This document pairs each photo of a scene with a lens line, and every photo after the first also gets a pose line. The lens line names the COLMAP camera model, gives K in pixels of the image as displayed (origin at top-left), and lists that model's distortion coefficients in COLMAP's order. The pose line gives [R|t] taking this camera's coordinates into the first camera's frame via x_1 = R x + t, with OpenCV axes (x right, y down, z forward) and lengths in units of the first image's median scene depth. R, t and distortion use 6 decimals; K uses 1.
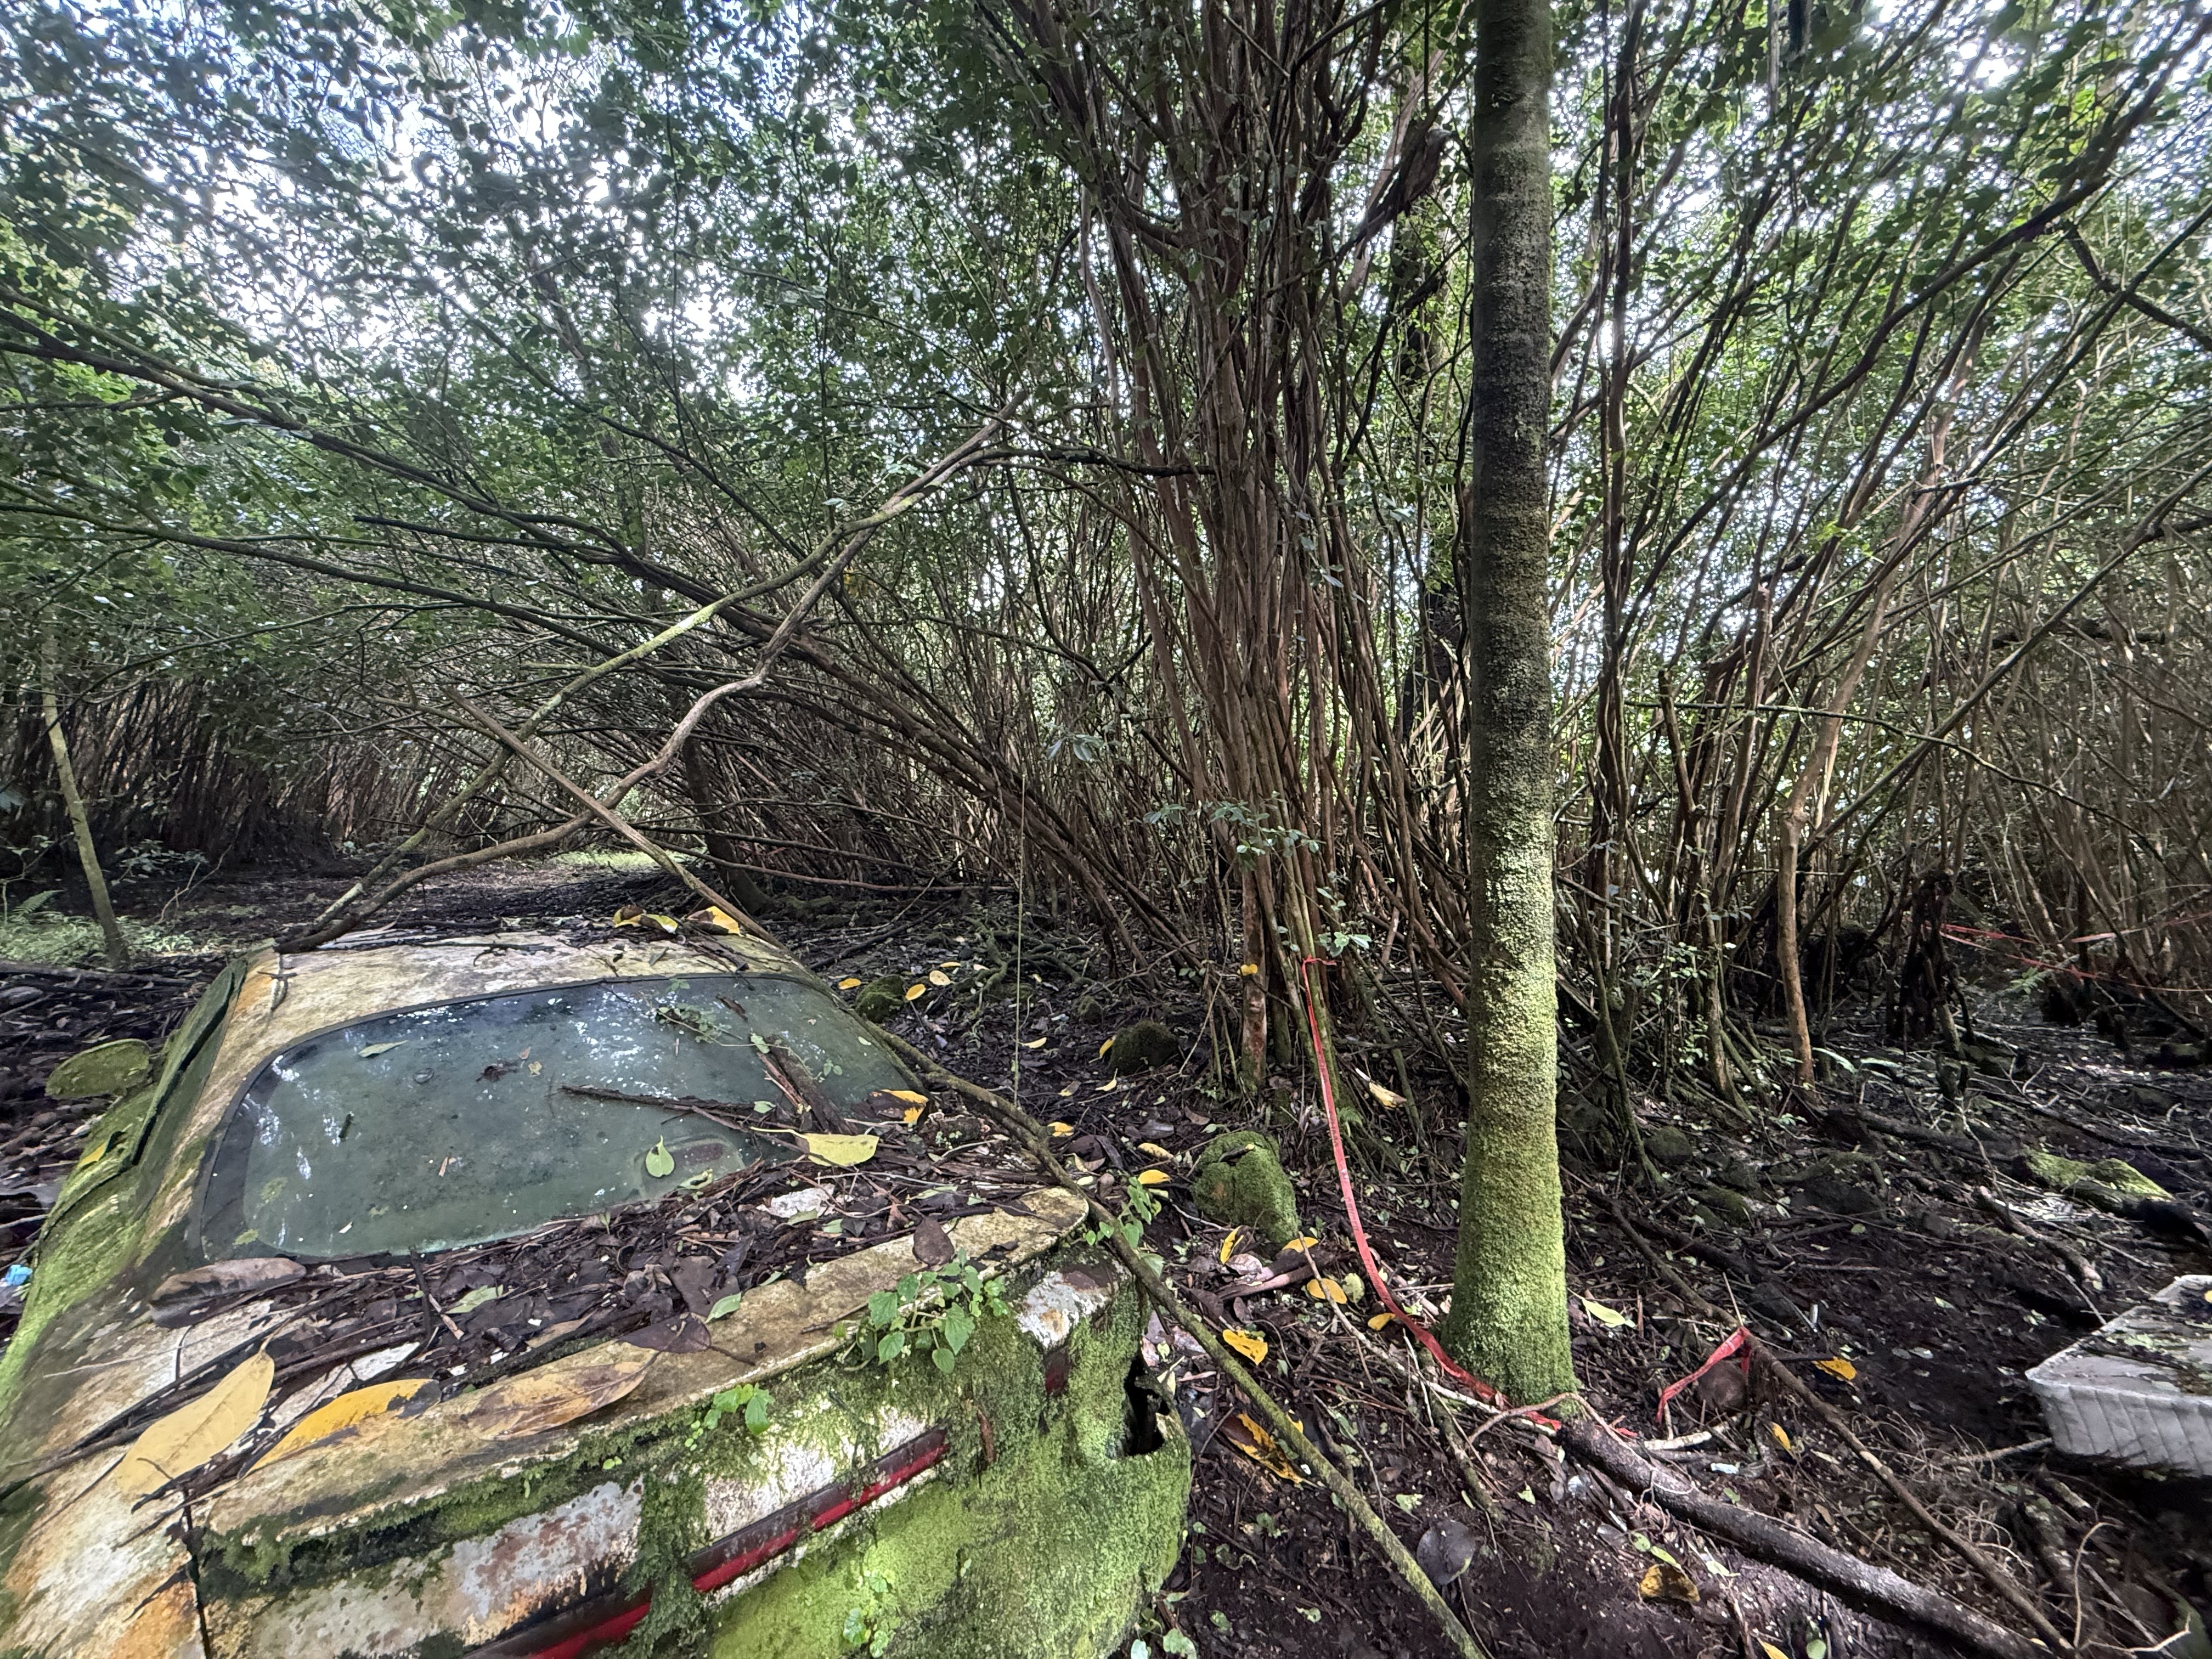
lens RADIAL K [[883.2, 0, 1105.9], [0, 883.2, 828.8], [0, 0, 1]] dist [0.000509, -0.000418]
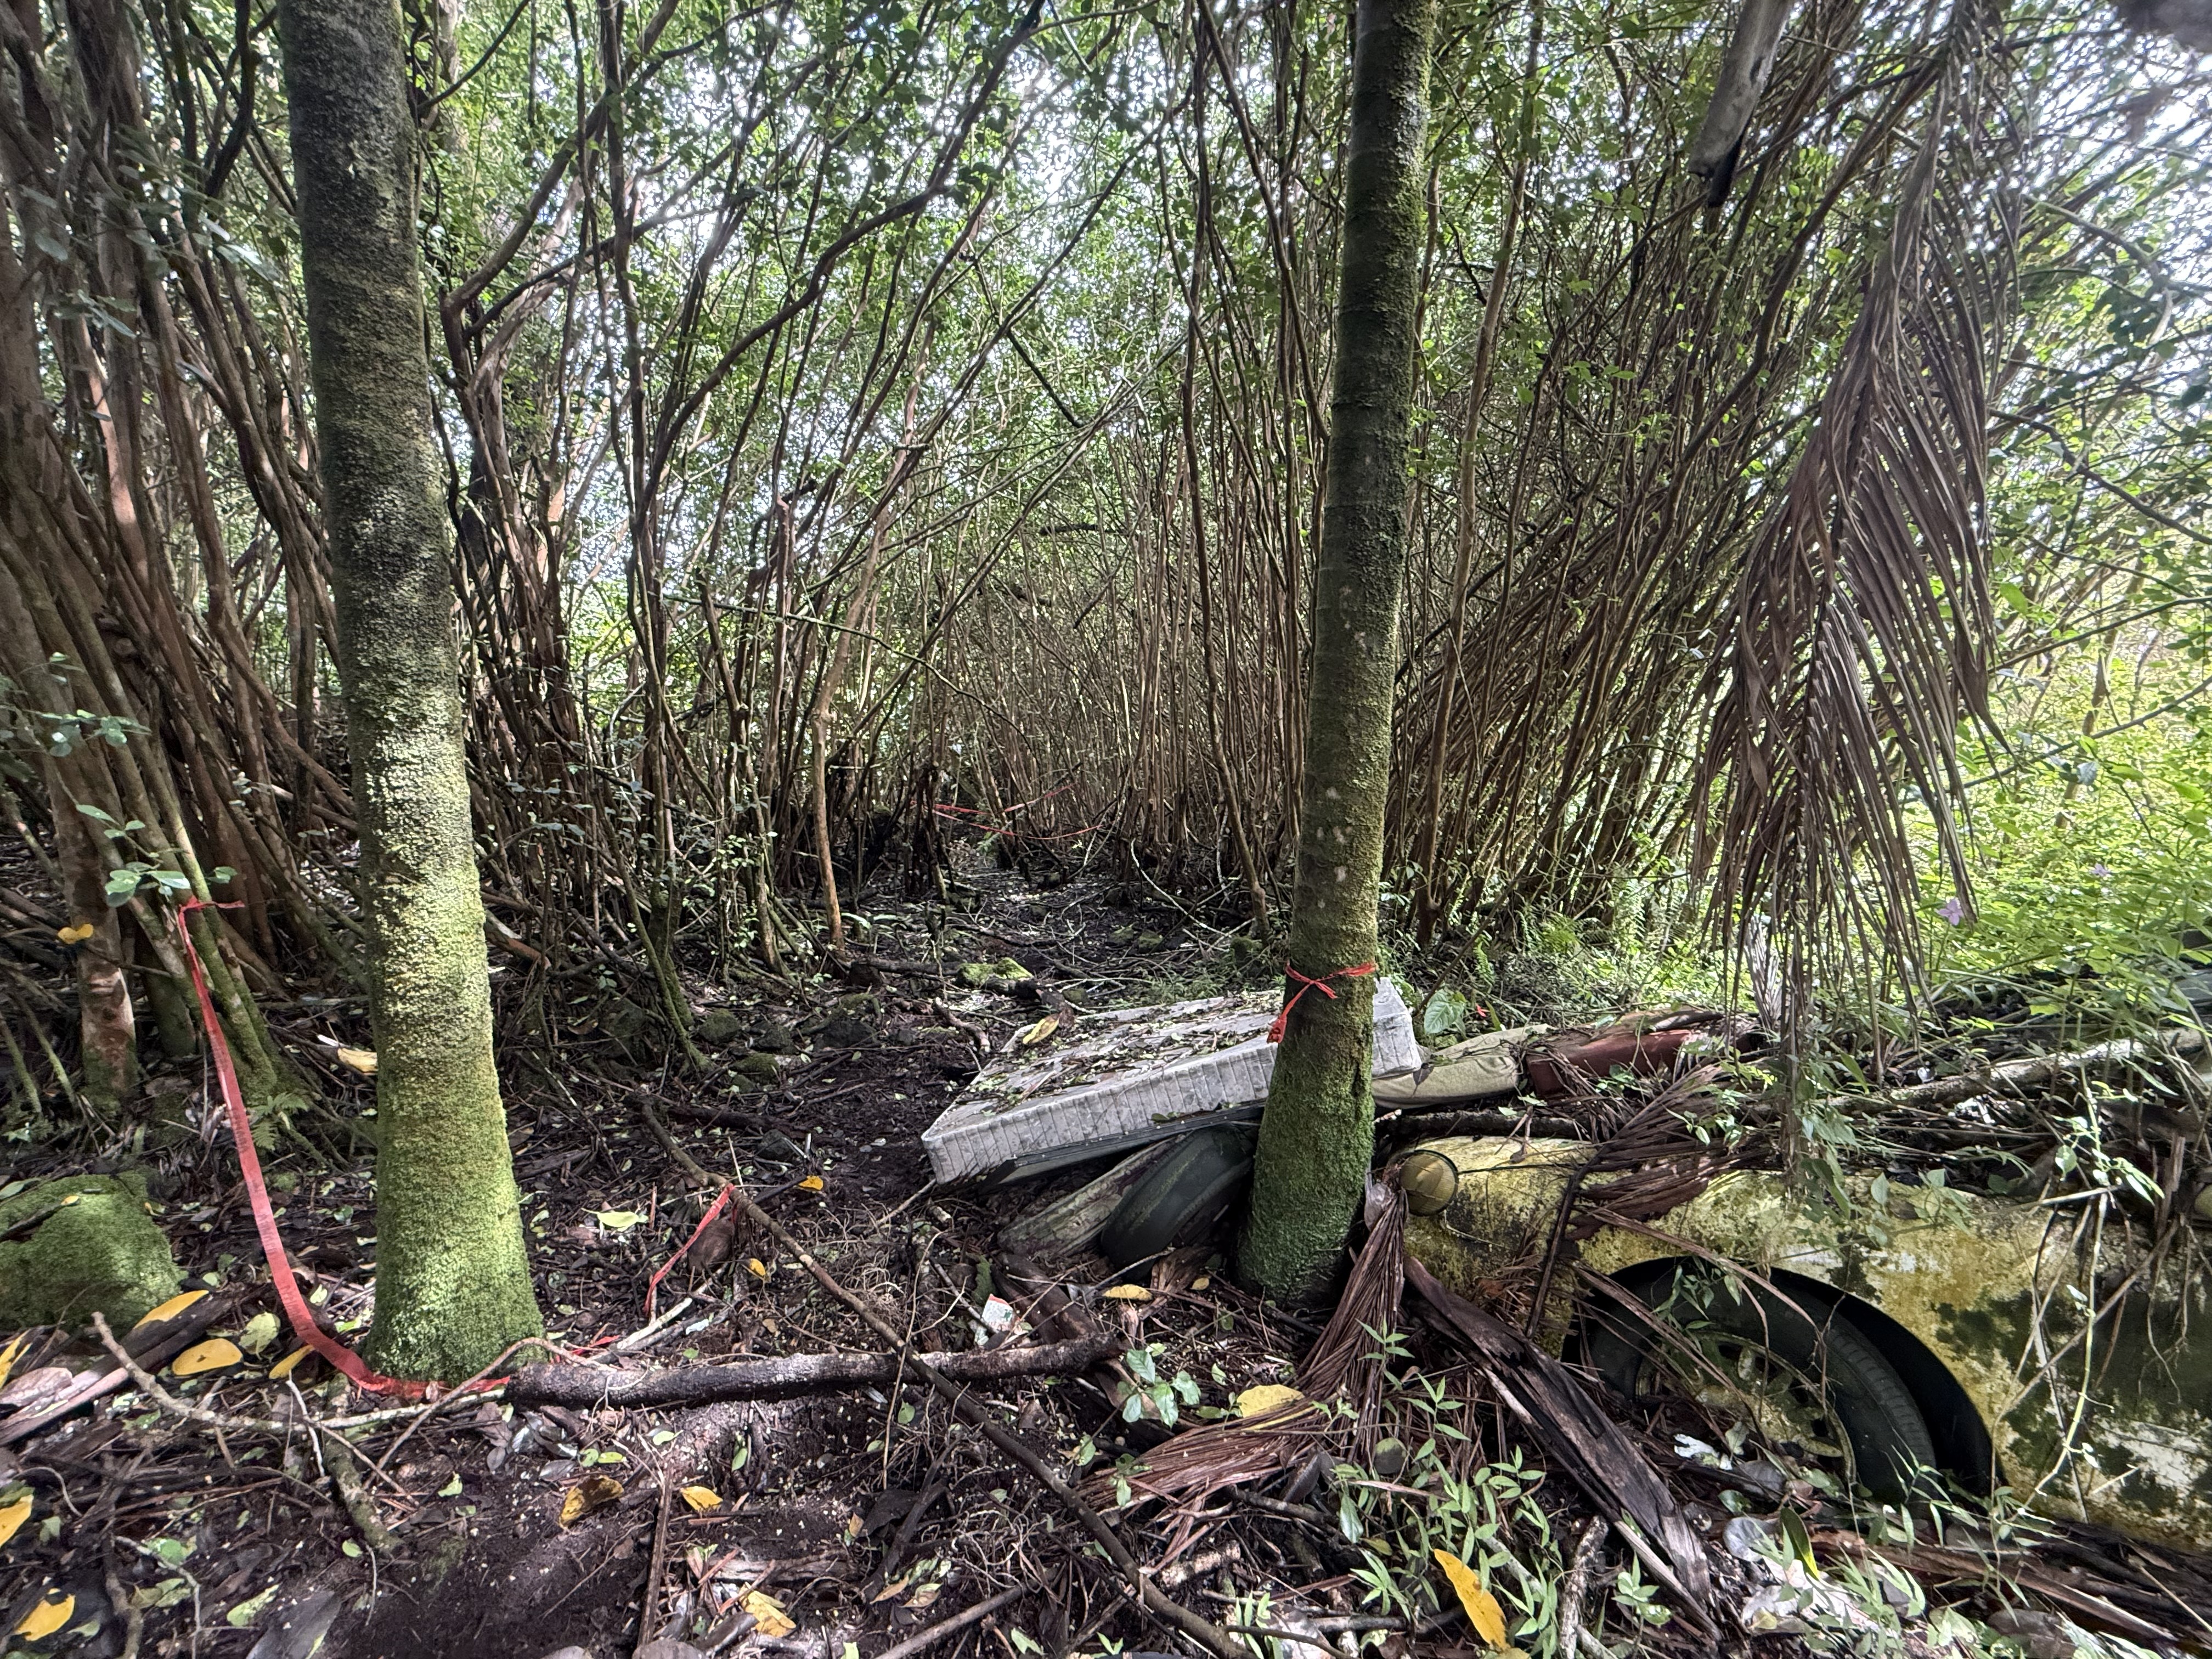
lens RADIAL K [[883.2, 0, 1104.4], [0, 883.2, 830.6], [0, 0, 1]] dist [0.000509, -0.000418]
pose [[0.611238, -0.082697, 0.787114, 0.160983], [-0.001849, 0.994374, 0.105909, 0.018024], [-0.791444, -0.066191, 0.607647, 0.012184]]
